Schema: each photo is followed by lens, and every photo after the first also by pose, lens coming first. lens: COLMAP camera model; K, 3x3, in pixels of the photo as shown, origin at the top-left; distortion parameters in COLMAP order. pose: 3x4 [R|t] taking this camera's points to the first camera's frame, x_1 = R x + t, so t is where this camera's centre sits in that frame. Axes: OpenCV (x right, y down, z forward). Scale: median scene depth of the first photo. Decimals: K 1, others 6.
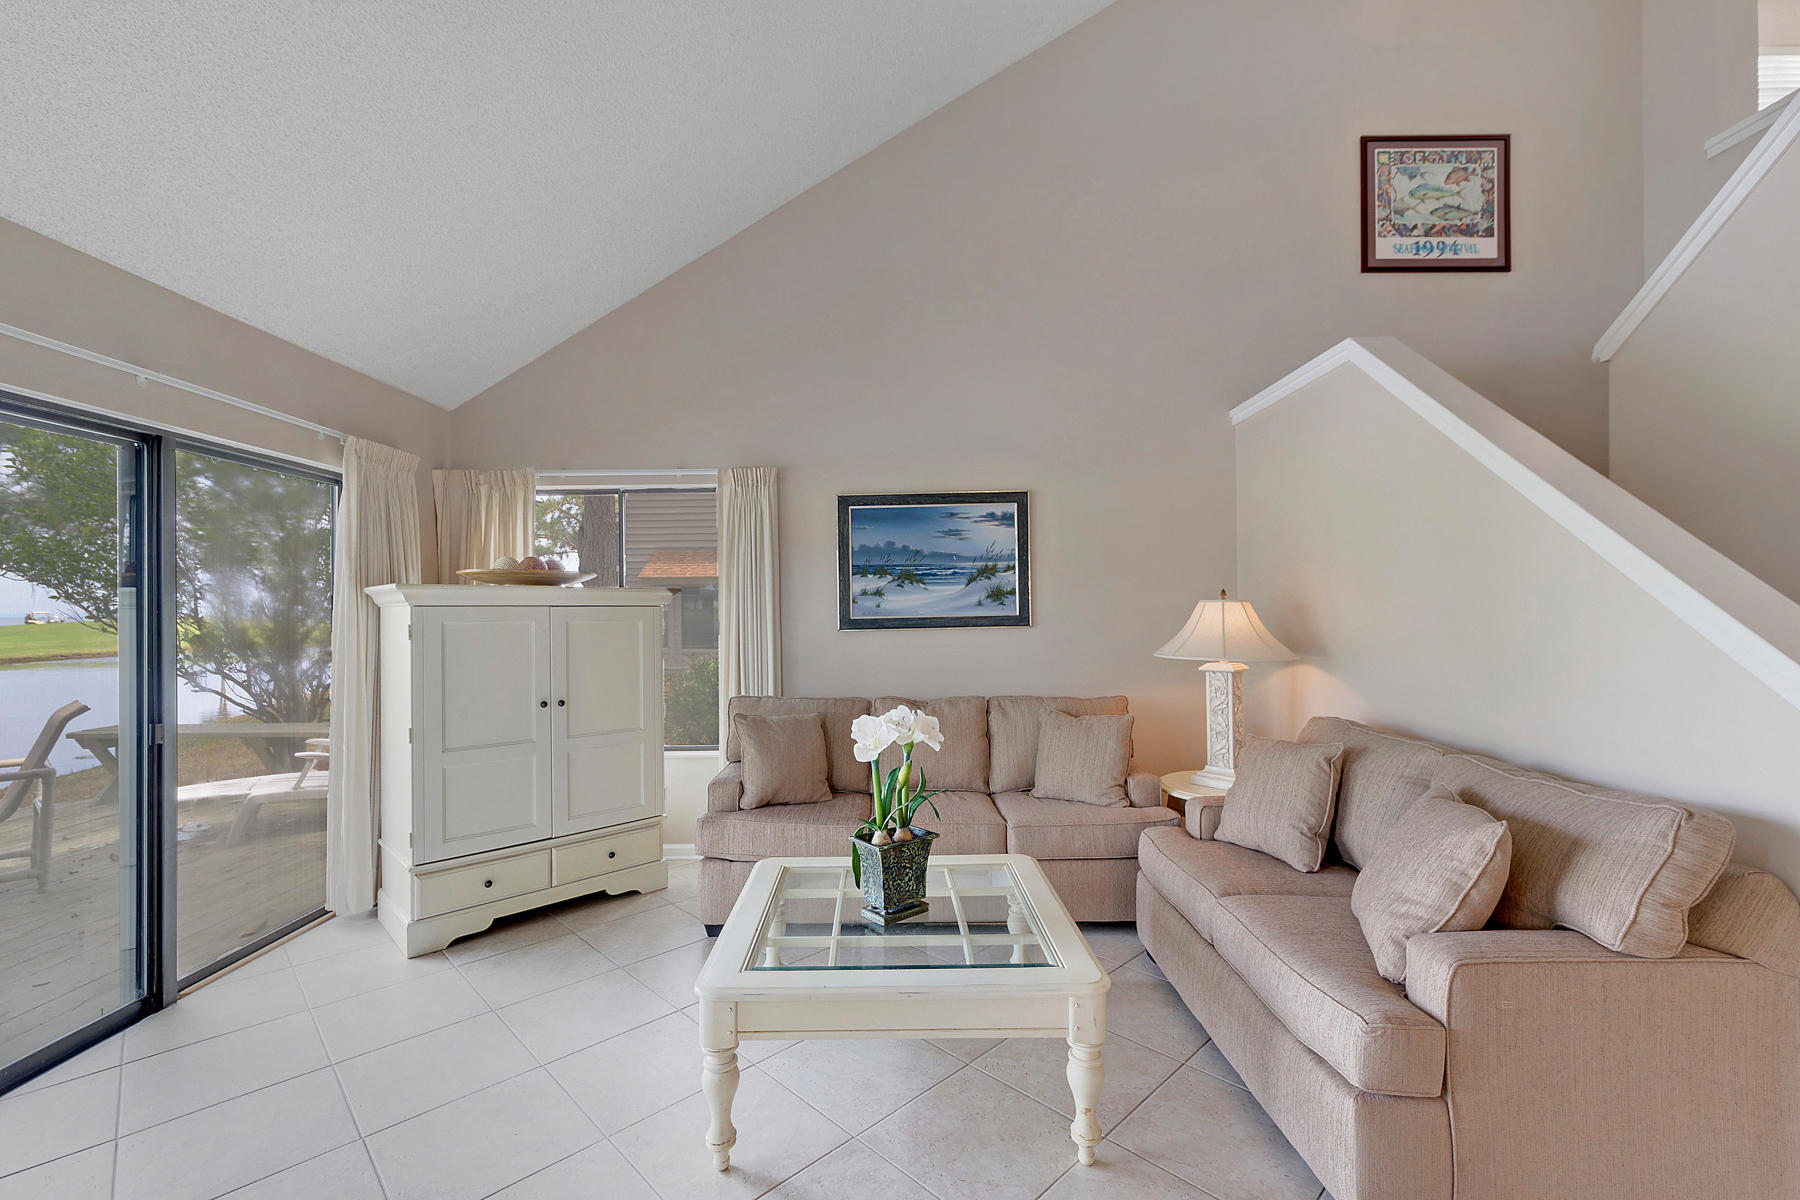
lens RADIAL K [[768.1, 0, 889.6], [0, 768.1, 592.4], [0, 0, 1]] dist [-0.004456, -0.000448]
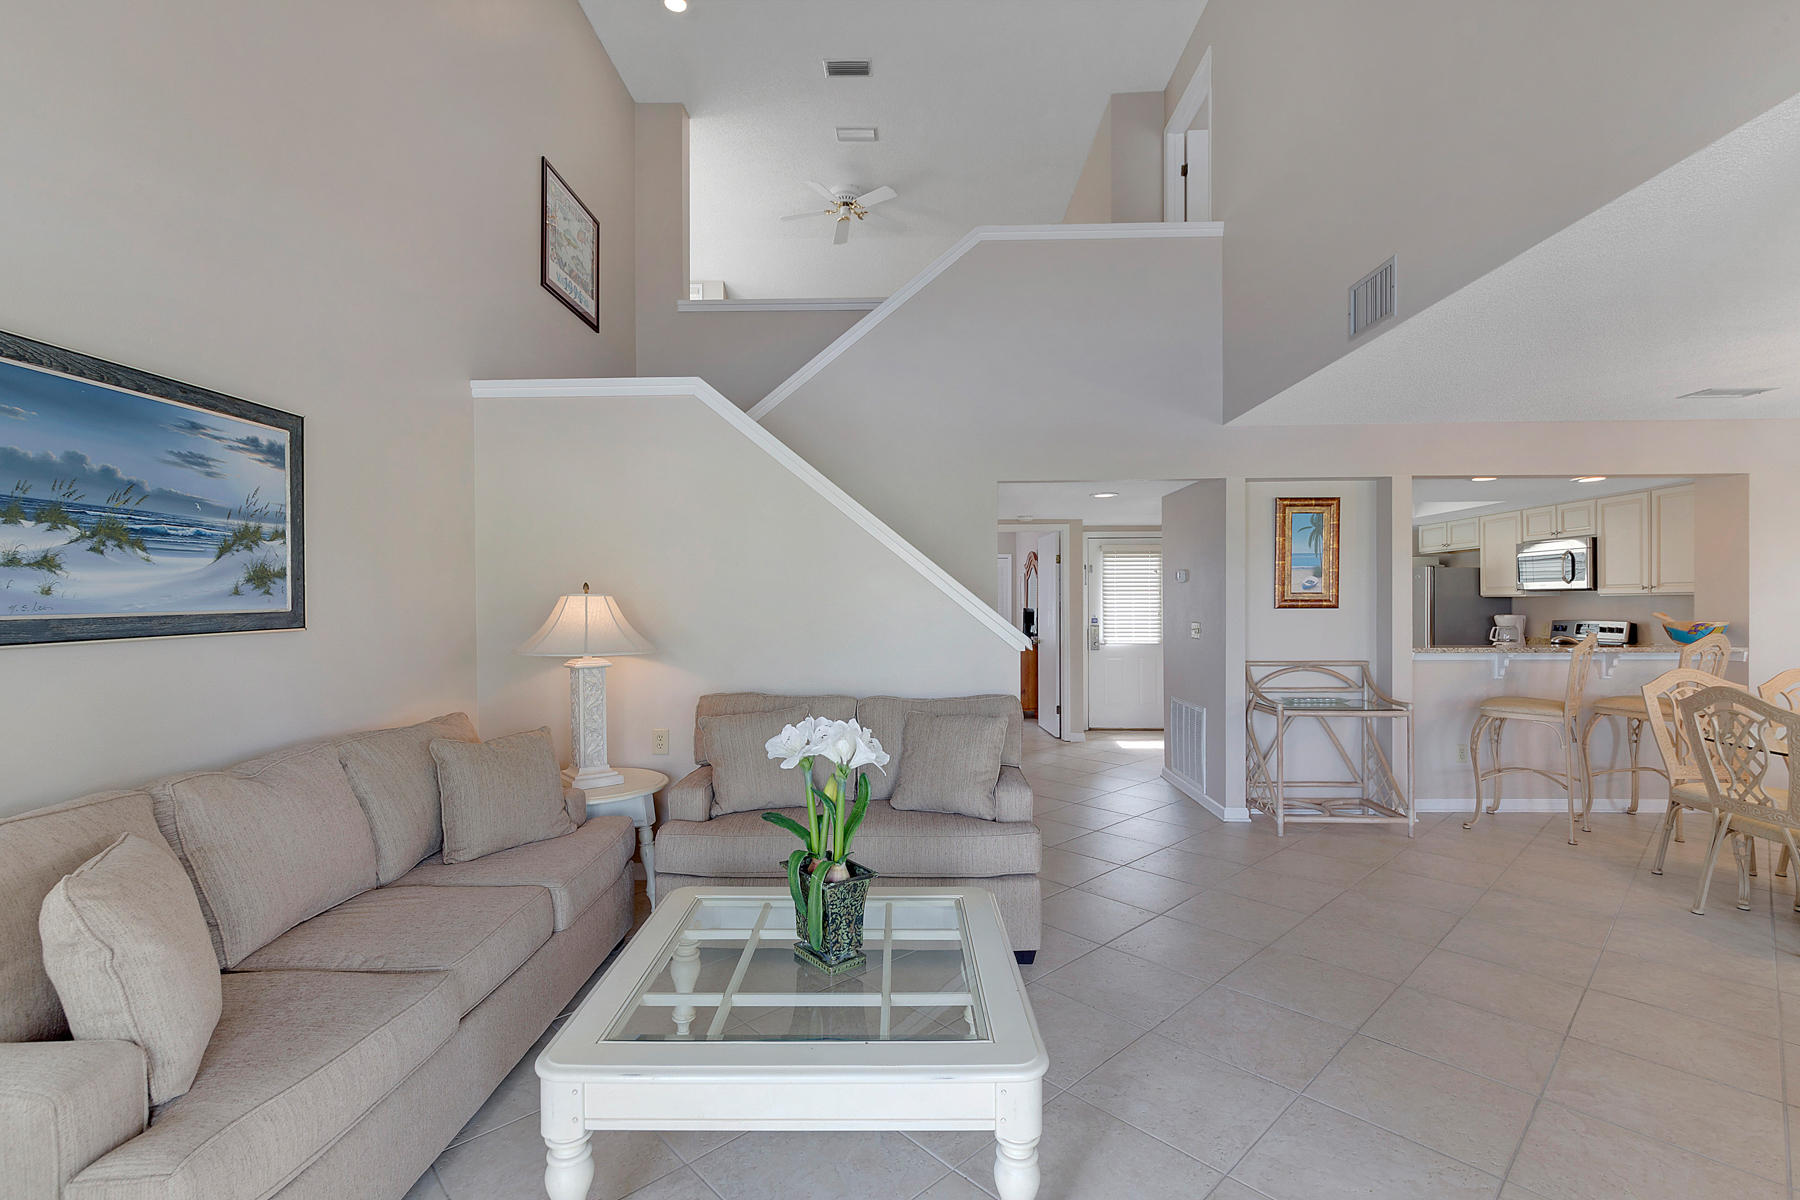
lens RADIAL K [[793.2, 0, 900.0], [0, 793.2, 600.0], [0, 0, 1]] dist [-0.000502, -0.000138]
pose [[0.011514, 0.010987, 0.999873, -0.472739], [-0.020627, 0.999729, -0.010748, 0.017242], [-0.999721, -0.020500, 0.011737, 0.494224]]
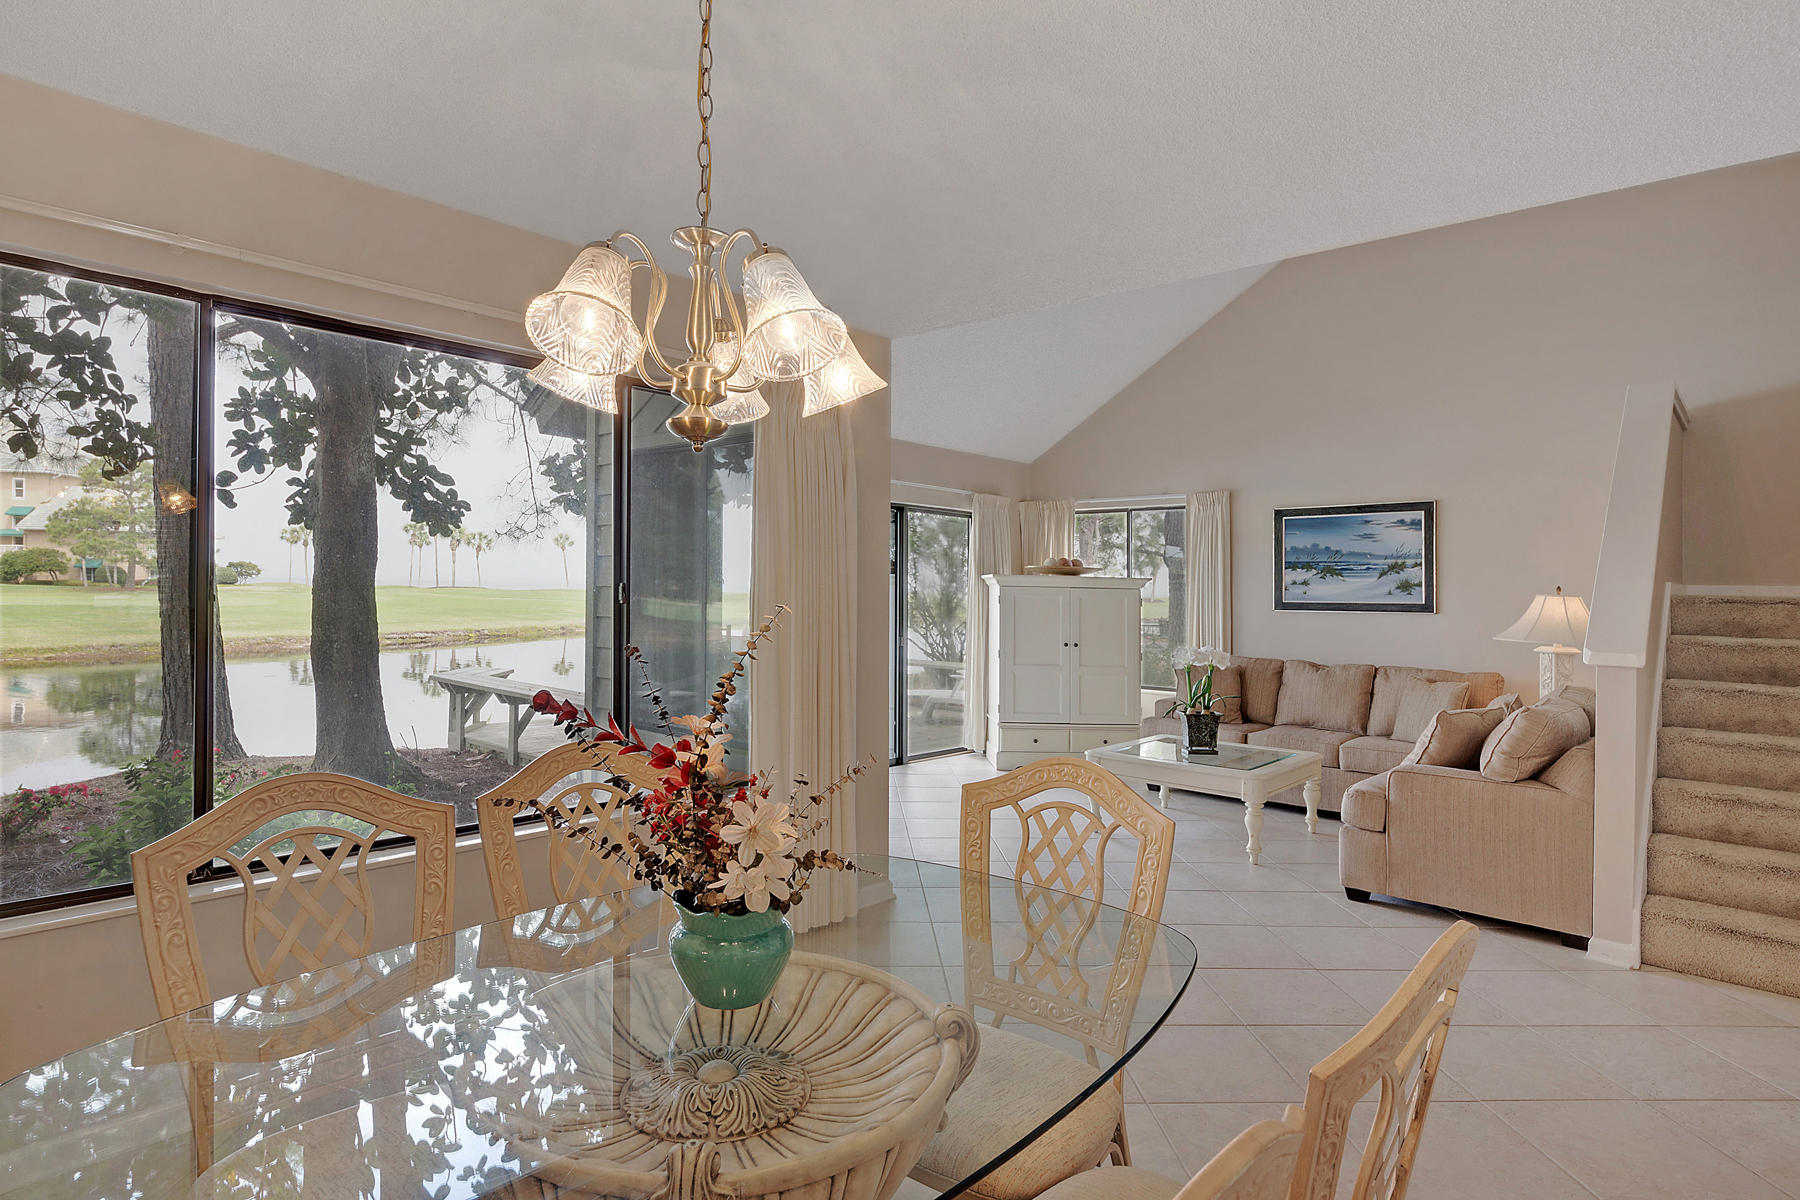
lens RADIAL K [[961.3, 0, 899.9], [0, 961.3, 557.8], [0, 0, 1]] dist [0.000042, -0.000010]
pose [[0.754805, 0.002181, -0.655946, 0.537401], [-0.012079, 0.999871, -0.010575, -0.016530], [0.655838, 0.015905, 0.754734, -0.687253]]
